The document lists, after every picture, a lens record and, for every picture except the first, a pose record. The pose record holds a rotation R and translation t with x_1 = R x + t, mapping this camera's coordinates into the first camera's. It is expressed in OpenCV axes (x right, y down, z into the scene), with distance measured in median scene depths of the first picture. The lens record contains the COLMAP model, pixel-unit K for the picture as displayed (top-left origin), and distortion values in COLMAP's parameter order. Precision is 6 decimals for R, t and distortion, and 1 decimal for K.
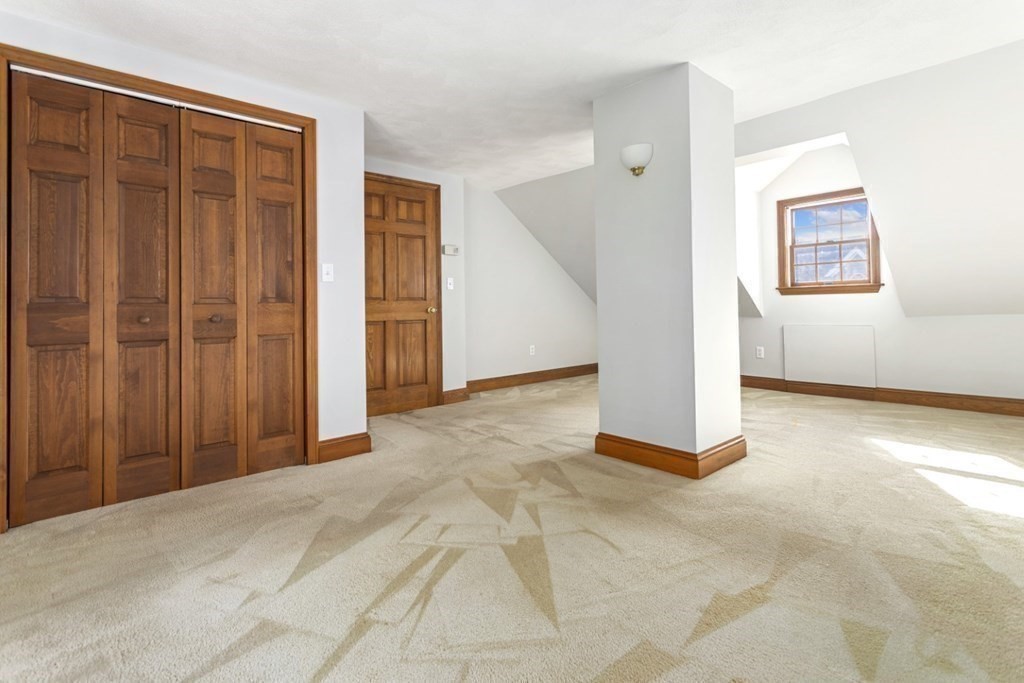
lens RADIAL K [[493.0, 0, 510.8], [0, 493.0, 314.9], [0, 0, 1]] dist [0.003399, 0.000309]
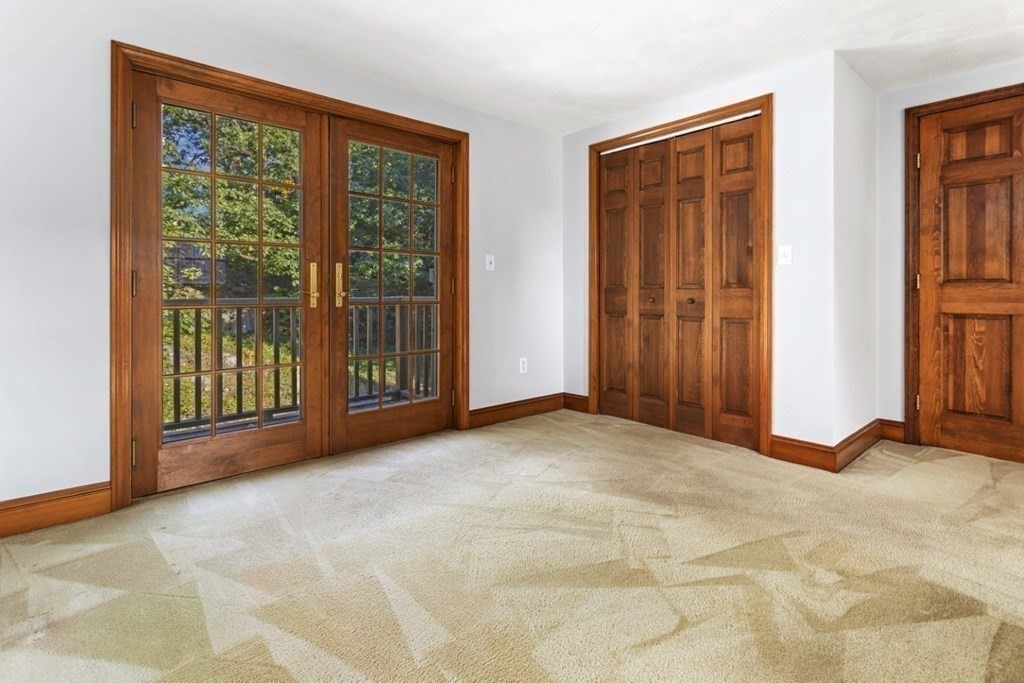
lens RADIAL K [[499.5, 0, 513.2], [0, 499.5, 306.4], [0, 0, 1]] dist [0.002942, 0.000281]
pose [[-0.013688, 0.043426, -0.998963, 0.630193], [-0.017407, 0.998895, 0.043661, -0.024915], [0.999755, 0.017986, -0.012917, 0.569881]]
